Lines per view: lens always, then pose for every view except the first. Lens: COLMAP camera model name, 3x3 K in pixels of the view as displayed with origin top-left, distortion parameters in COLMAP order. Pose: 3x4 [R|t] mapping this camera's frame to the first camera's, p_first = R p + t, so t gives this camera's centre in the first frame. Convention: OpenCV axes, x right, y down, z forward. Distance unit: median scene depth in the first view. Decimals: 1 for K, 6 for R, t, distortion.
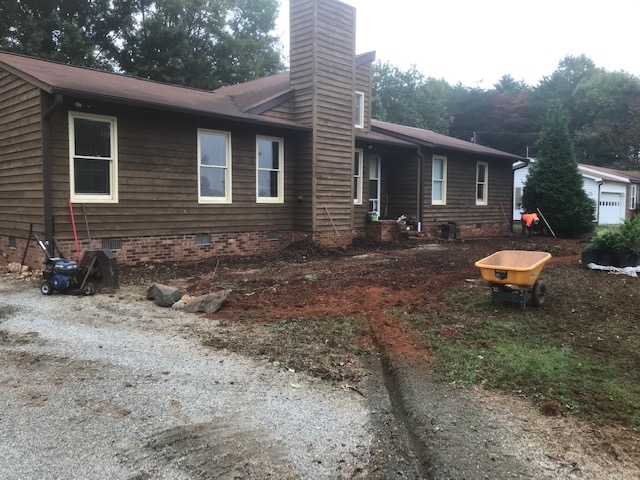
lens RADIAL K [[523.9, 0, 320.8], [0, 523.9, 240.3], [0, 0, 1]] dist [0.046719, -0.041957]
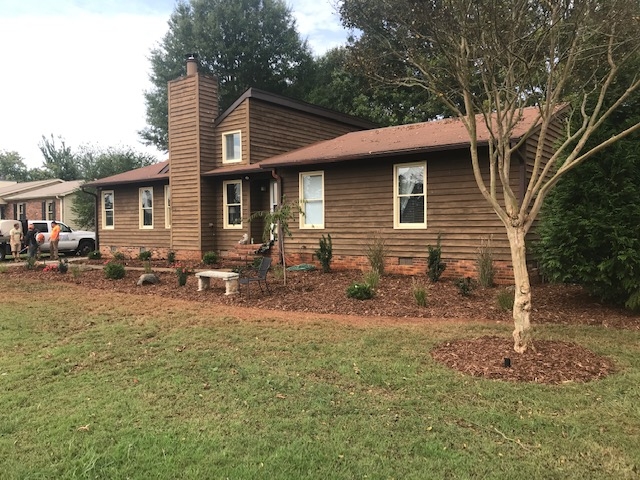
lens RADIAL K [[523.9, 0, 322.3], [0, 523.9, 239.2], [0, 0, 1]] dist [0.046719, -0.041957]
pose [[0.094624, 0.019034, -0.995331, 1.416374], [-0.059883, 0.998116, 0.013395, -0.085877], [0.993710, 0.058336, 0.095586, 1.261072]]
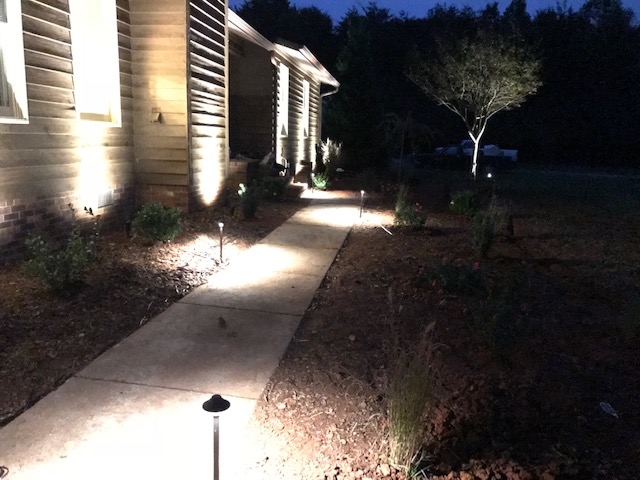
lens RADIAL K [[523.9, 0, 324.9], [0, 523.9, 235.0], [0, 0, 1]] dist [0.046719, -0.041957]
pose [[0.815631, -0.085175, 0.572269, -0.204049], [0.016048, 0.992054, 0.124782, -0.031458], [-0.578350, -0.092592, 0.810517, 0.501648]]
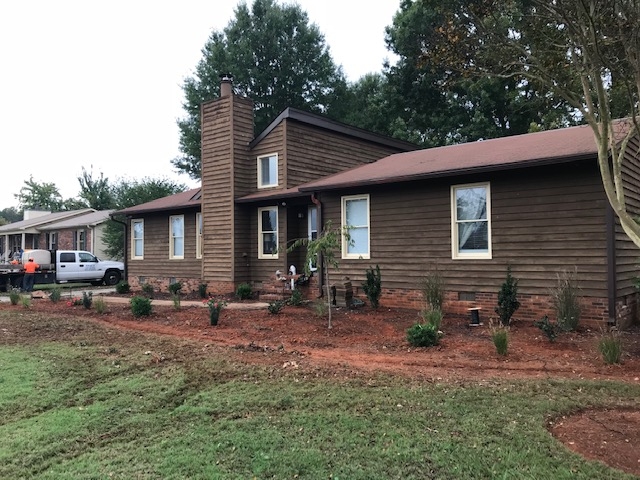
lens RADIAL K [[523.9, 0, 322.6], [0, 523.9, 243.3], [0, 0, 1]] dist [0.046719, -0.041957]
pose [[0.040720, -0.028410, -0.998767, 1.307453], [-0.059486, 0.997754, -0.030806, -0.086344], [0.997398, 0.060667, 0.038938, 1.239084]]
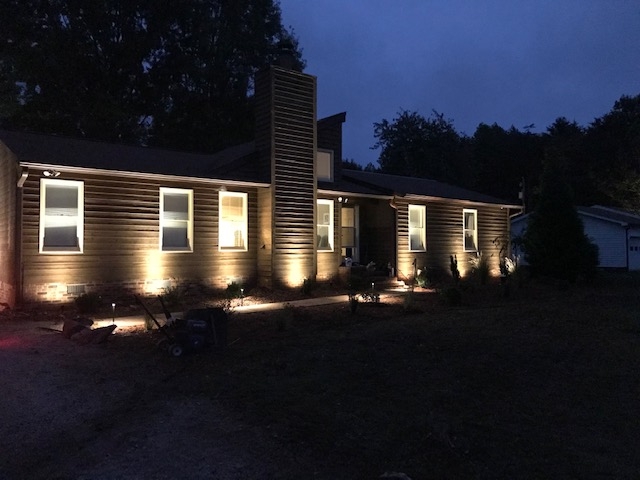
lens RADIAL K [[523.9, 0, 318.0], [0, 523.9, 244.0], [0, 0, 1]] dist [0.046719, -0.041957]
pose [[0.990100, -0.009629, -0.140030, 0.235437], [-0.001772, 0.996707, -0.081069, 0.003280], [0.140349, 0.080515, 0.986823, -0.077074]]
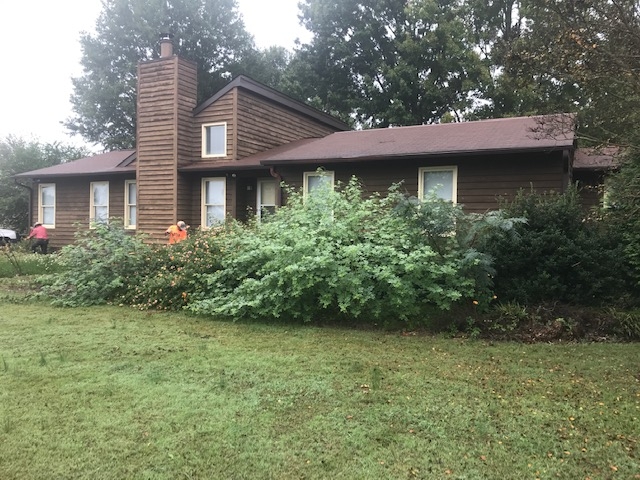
lens RADIAL K [[523.9, 0, 315.1], [0, 523.9, 239.0], [0, 0, 1]] dist [0.046719, -0.041957]
pose [[0.267181, 0.013768, -0.963548, 1.282963], [-0.081245, 0.996660, -0.008288, -0.072543], [0.960215, 0.080498, 0.267407, 1.066858]]
